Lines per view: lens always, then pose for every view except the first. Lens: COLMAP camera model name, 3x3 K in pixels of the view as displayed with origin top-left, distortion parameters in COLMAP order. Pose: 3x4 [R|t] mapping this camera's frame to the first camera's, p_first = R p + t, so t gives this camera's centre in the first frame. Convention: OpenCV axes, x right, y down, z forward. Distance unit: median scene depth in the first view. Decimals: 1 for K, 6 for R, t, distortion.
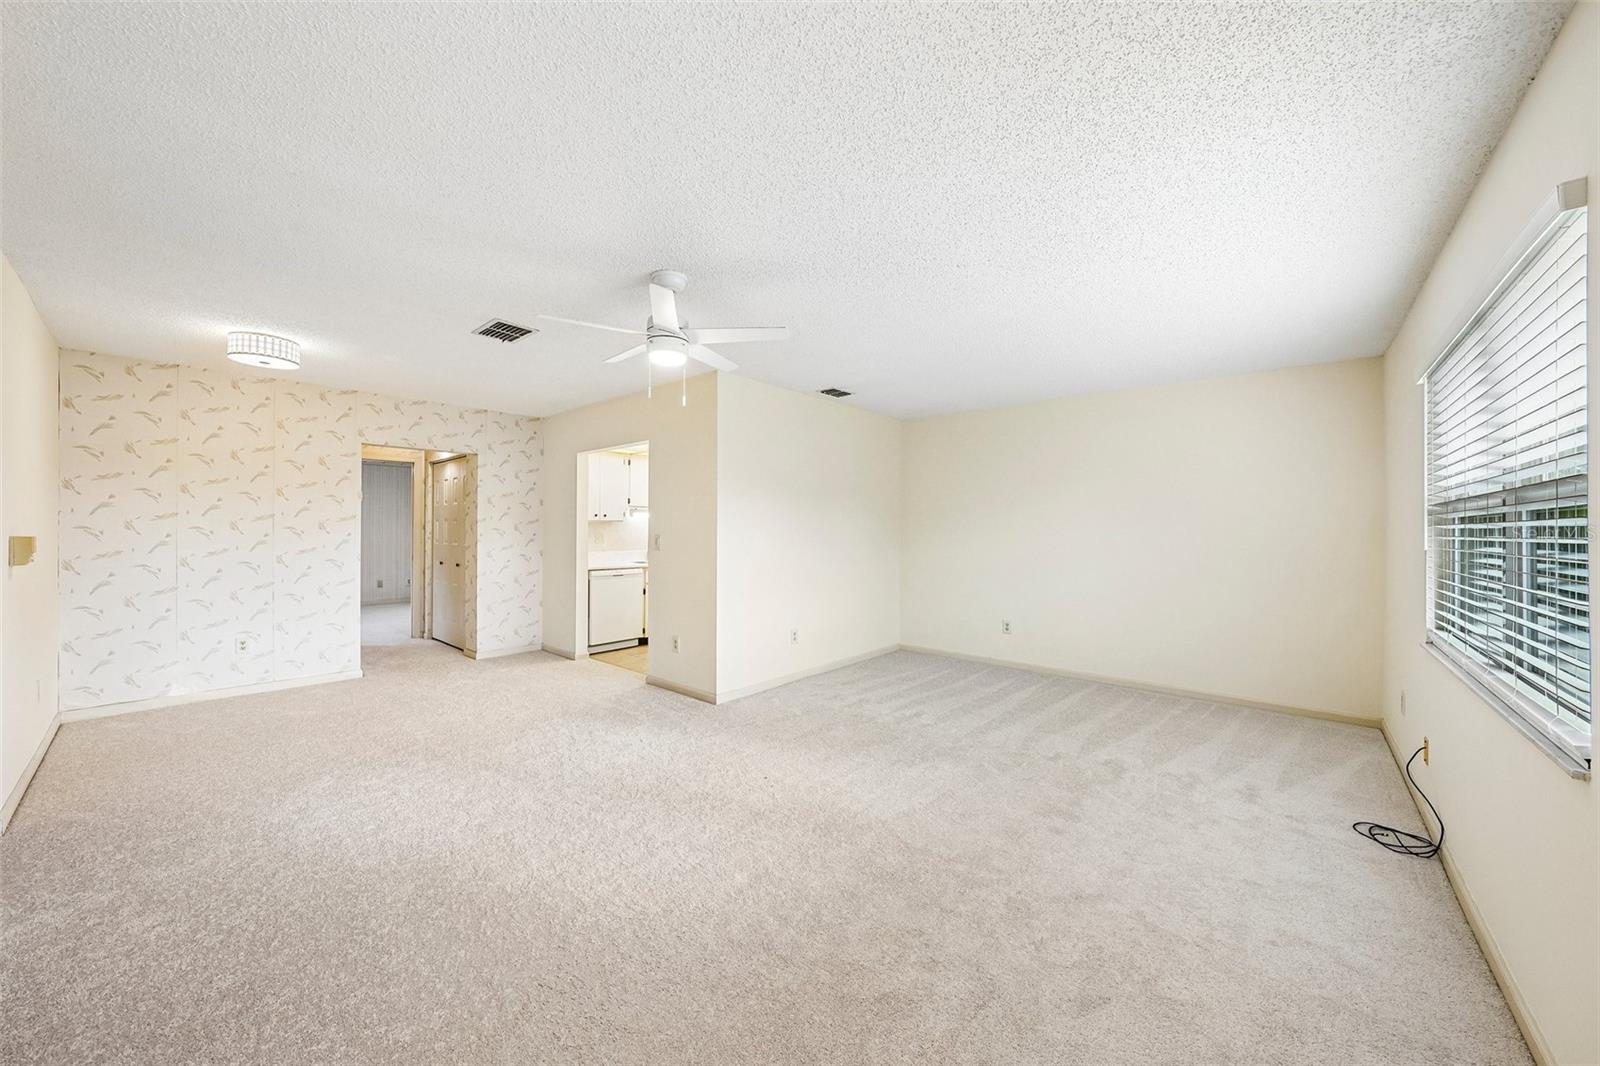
lens RADIAL K [[579.9, 0, 785.2], [0, 579.9, 528.3], [0, 0, 1]] dist [-0.011295, 0.002660]
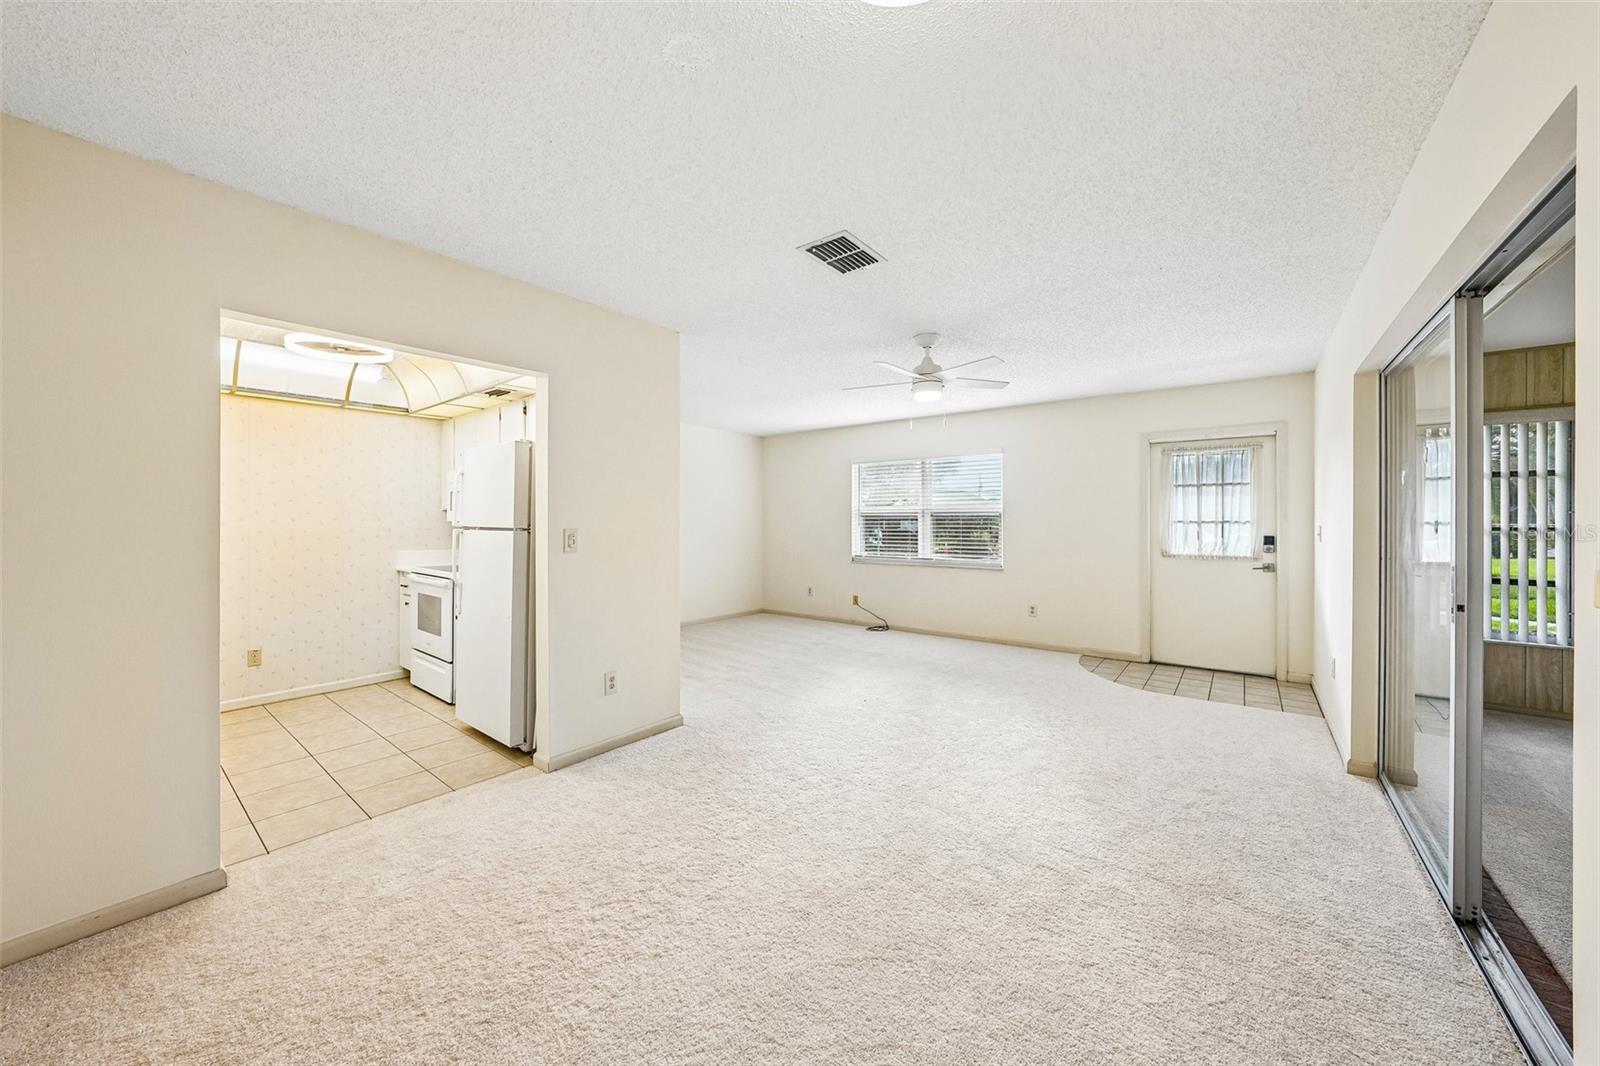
lens RADIAL K [[564.6, 0, 809.0], [0, 564.6, 521.0], [0, 0, 1]] dist [-0.020947, 0.002882]
pose [[-0.076365, -0.003989, 0.997072, -1.028063], [-0.003287, 0.999988, 0.003749, 0.001025], [-0.997075, -0.002991, -0.076377, 0.943980]]
